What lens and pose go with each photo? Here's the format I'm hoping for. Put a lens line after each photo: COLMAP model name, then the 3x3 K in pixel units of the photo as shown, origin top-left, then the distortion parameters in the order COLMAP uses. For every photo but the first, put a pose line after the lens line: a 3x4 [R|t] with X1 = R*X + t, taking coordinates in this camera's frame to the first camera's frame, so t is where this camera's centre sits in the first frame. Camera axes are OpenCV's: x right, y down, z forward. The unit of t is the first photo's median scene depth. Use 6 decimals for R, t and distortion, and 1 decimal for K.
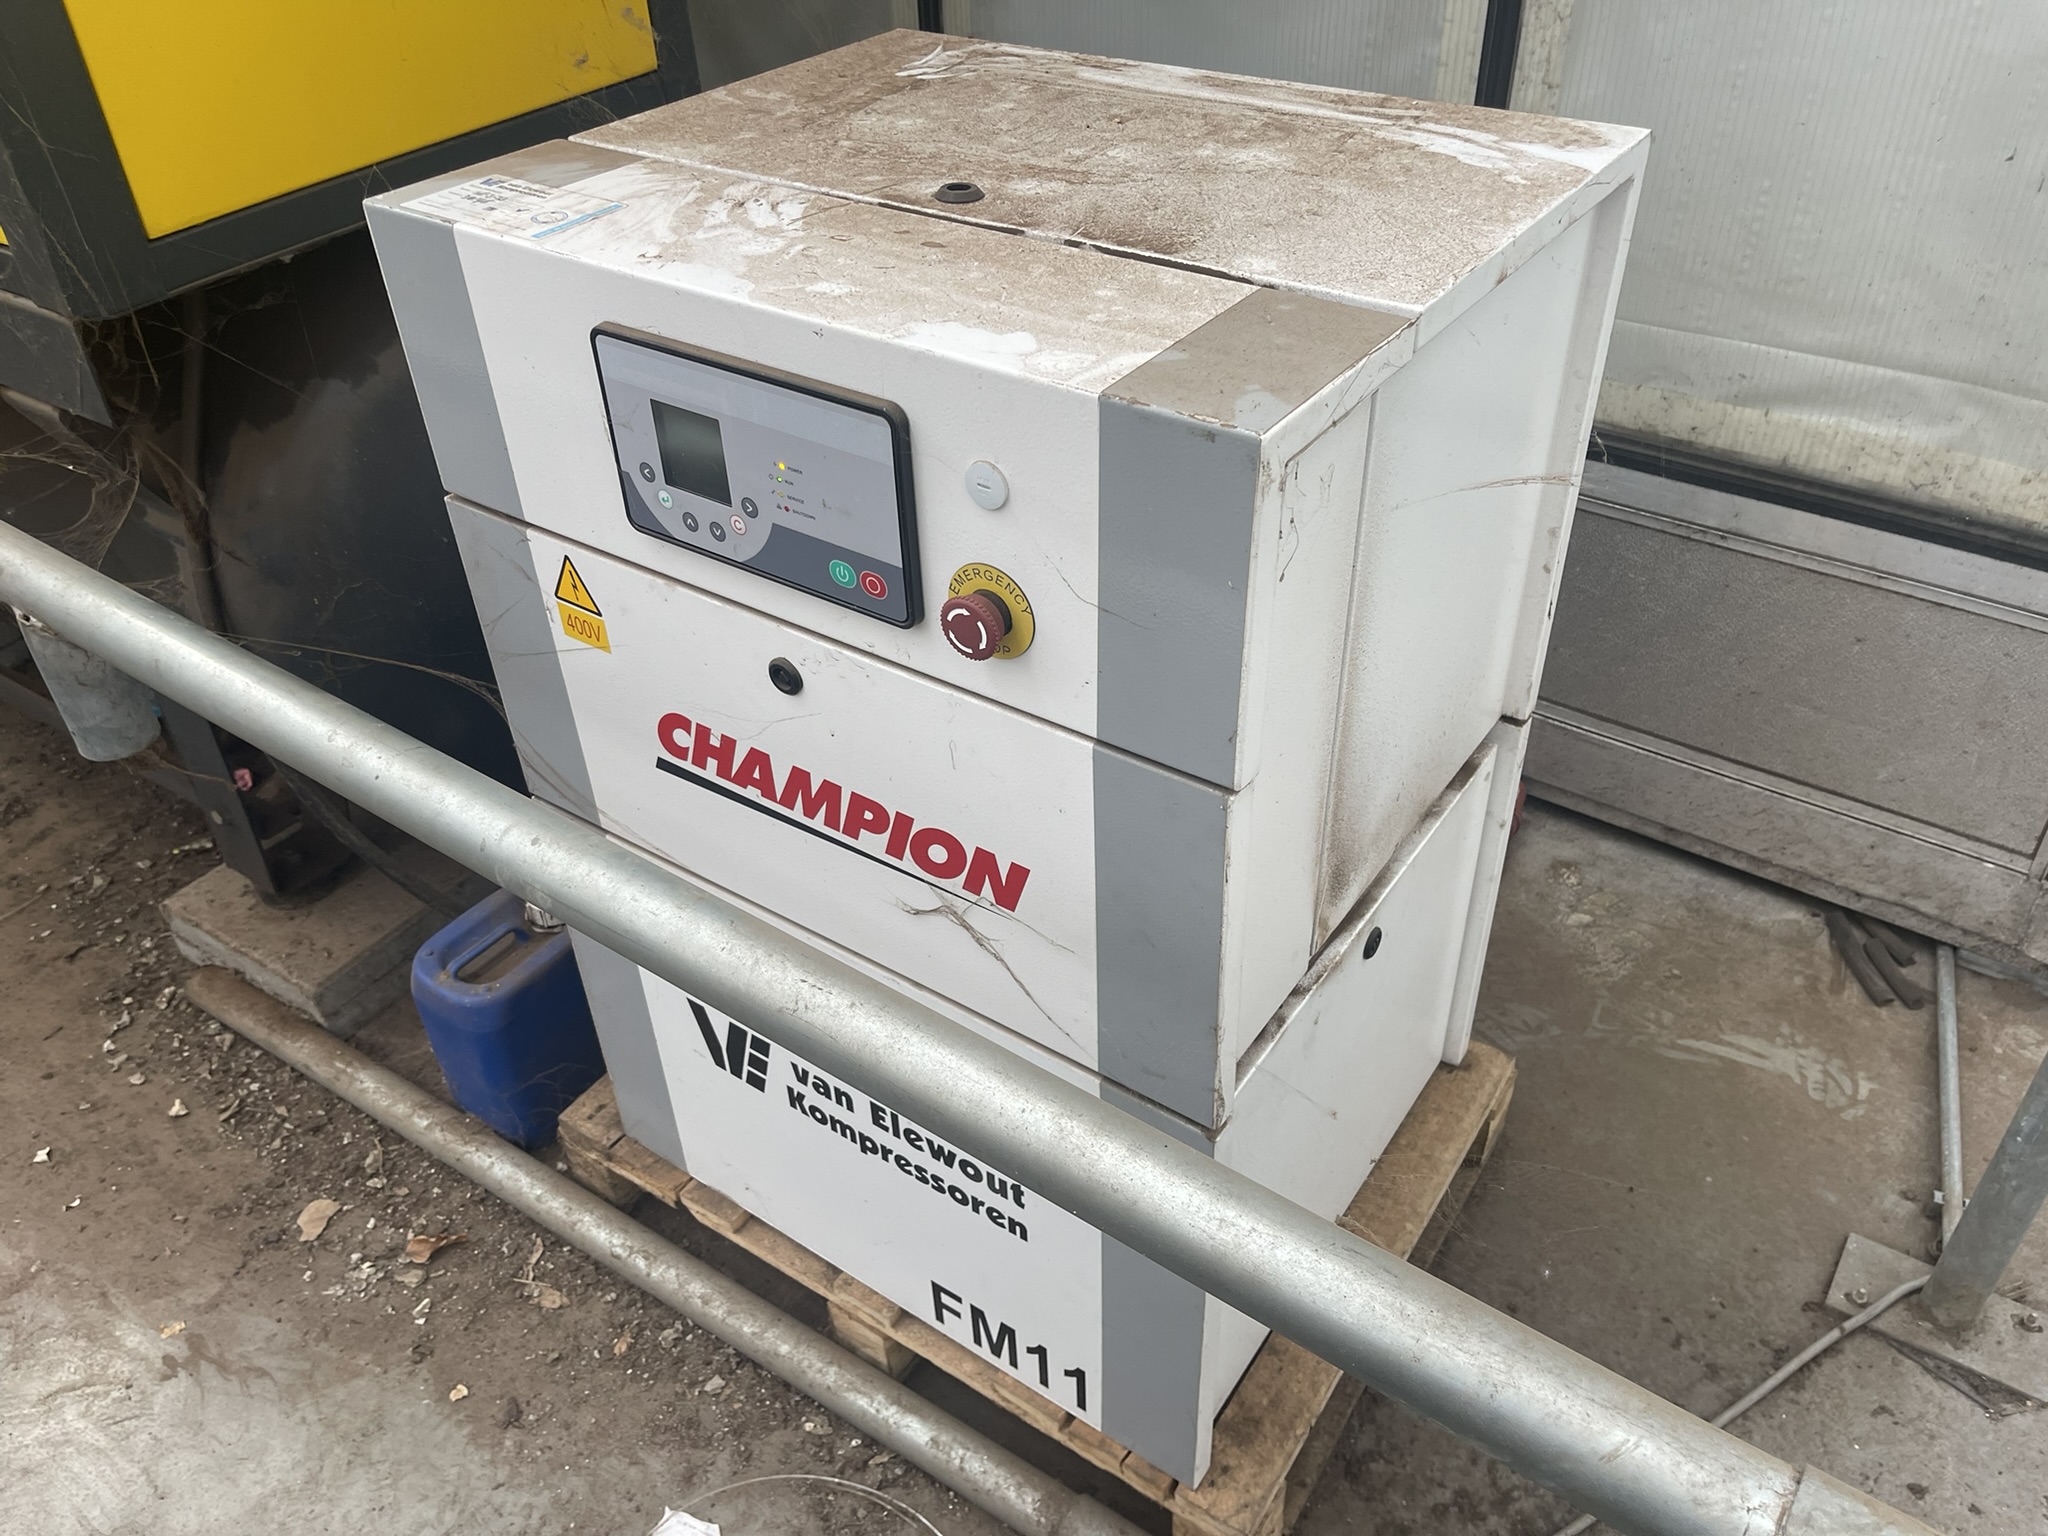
lens RADIAL K [[1545.3, 0, 1033.9], [0, 1545.3, 758.2], [0, 0, 1]] dist [0.045810, -0.058534]
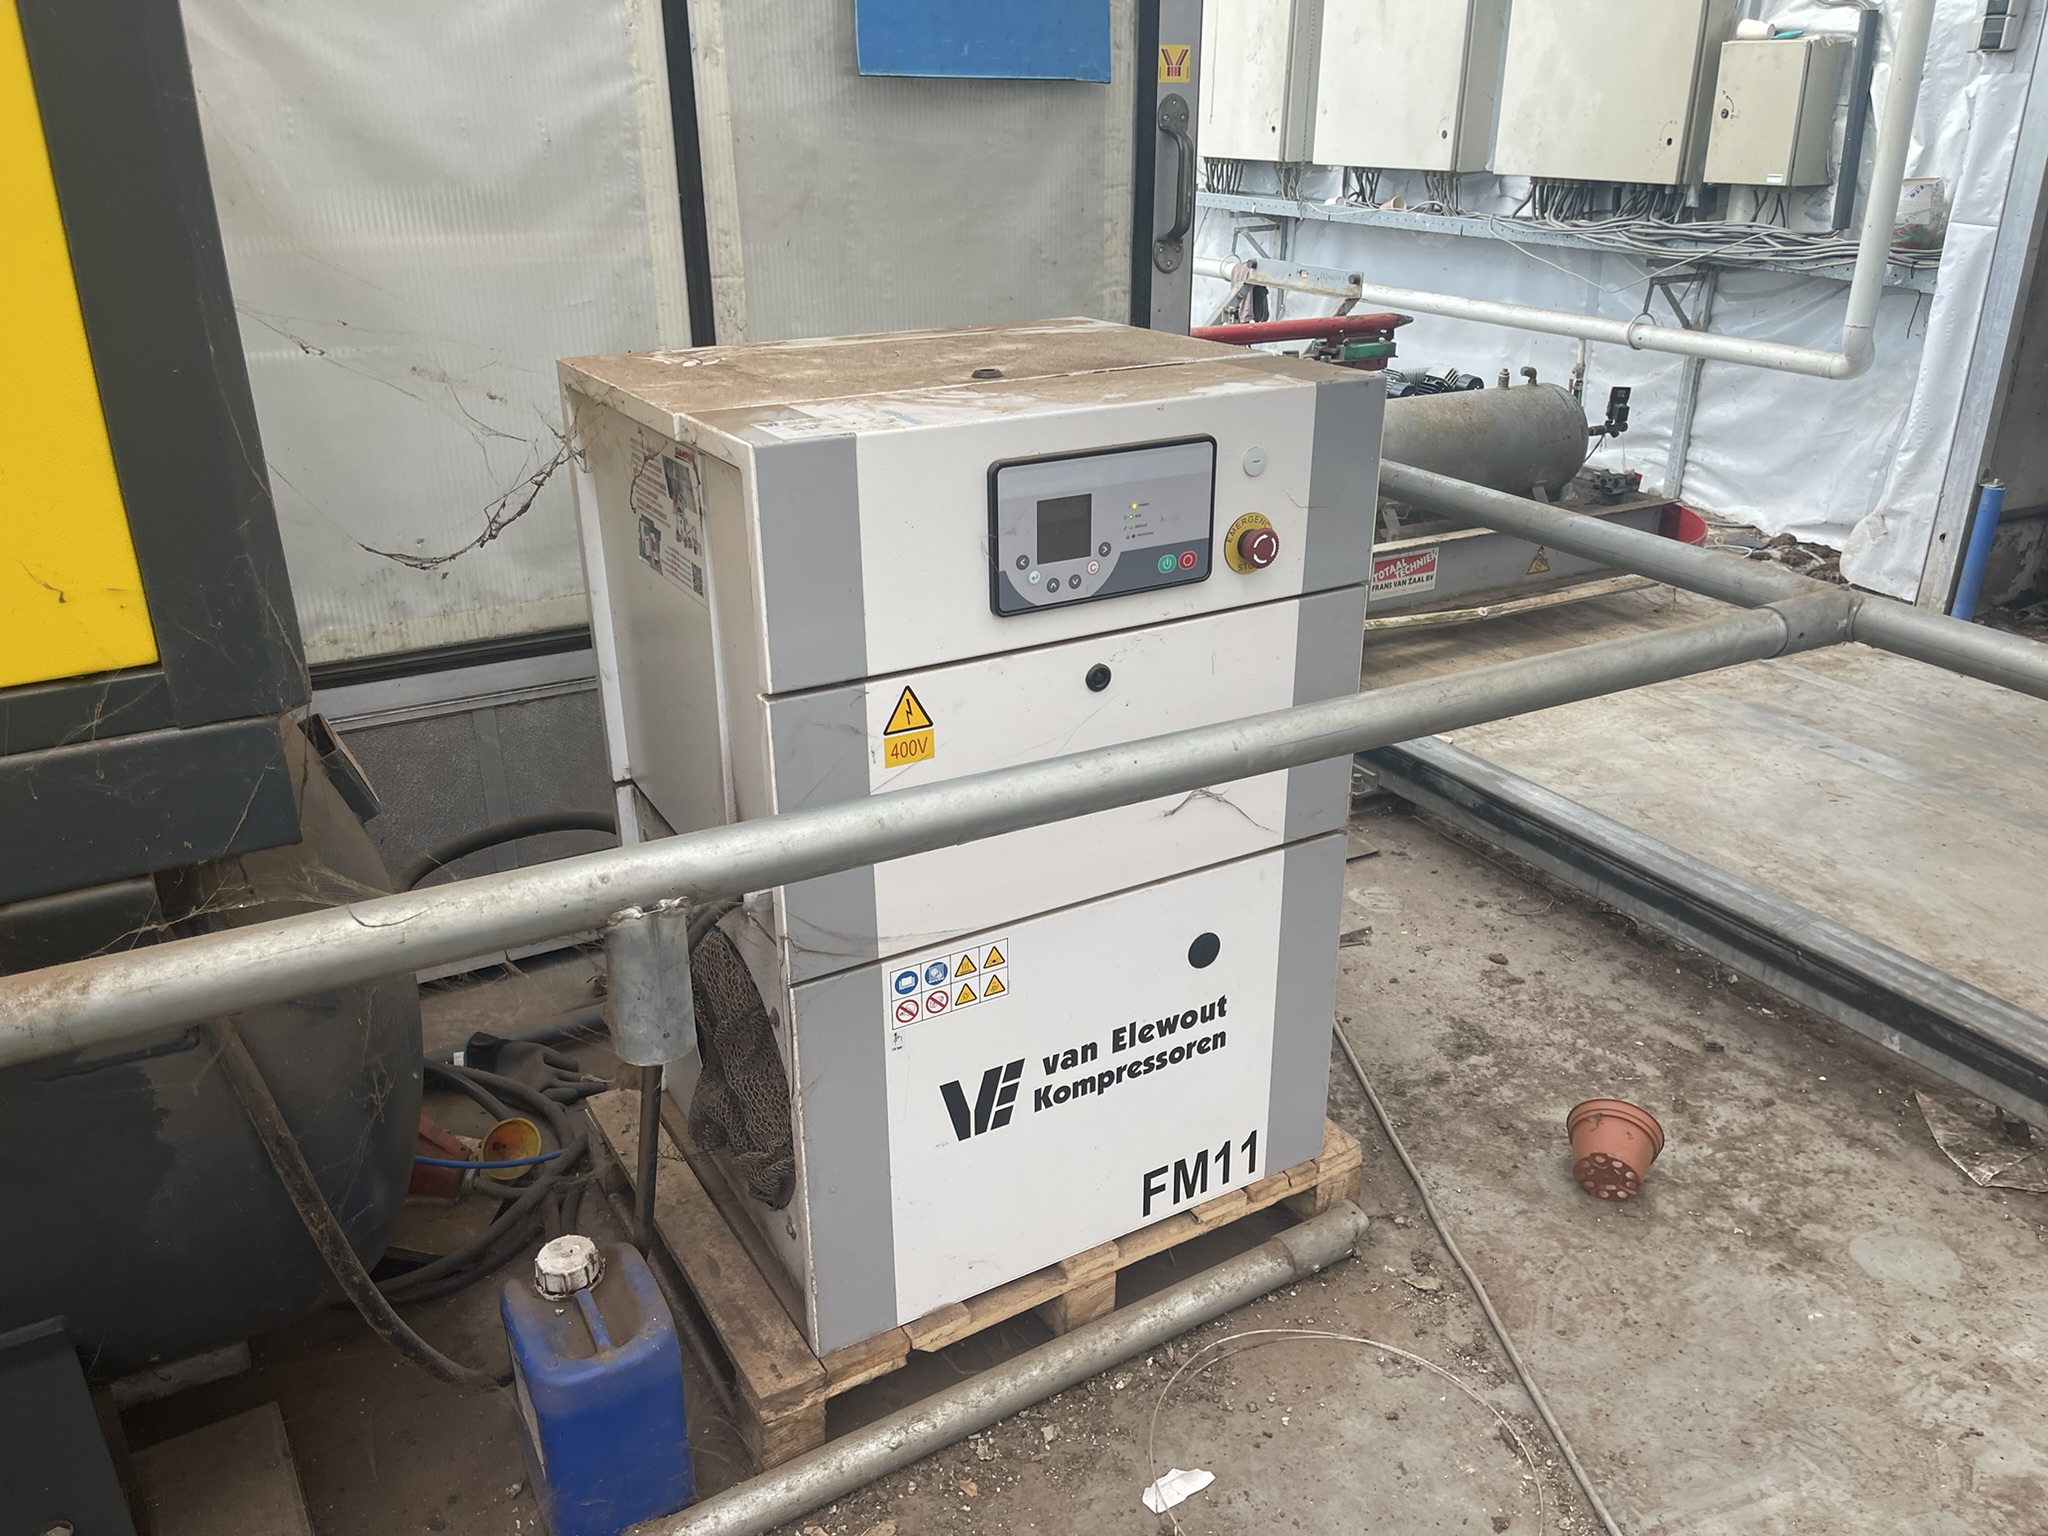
lens RADIAL K [[1545.3, 0, 1026.5], [0, 1545.3, 773.9], [0, 0, 1]] dist [0.045810, -0.058534]
pose [[0.435606, -0.344004, 0.831810, -1.084719], [0.540989, 0.838628, 0.063517, -0.080430], [-0.719429, 0.422332, 0.551414, 0.220659]]
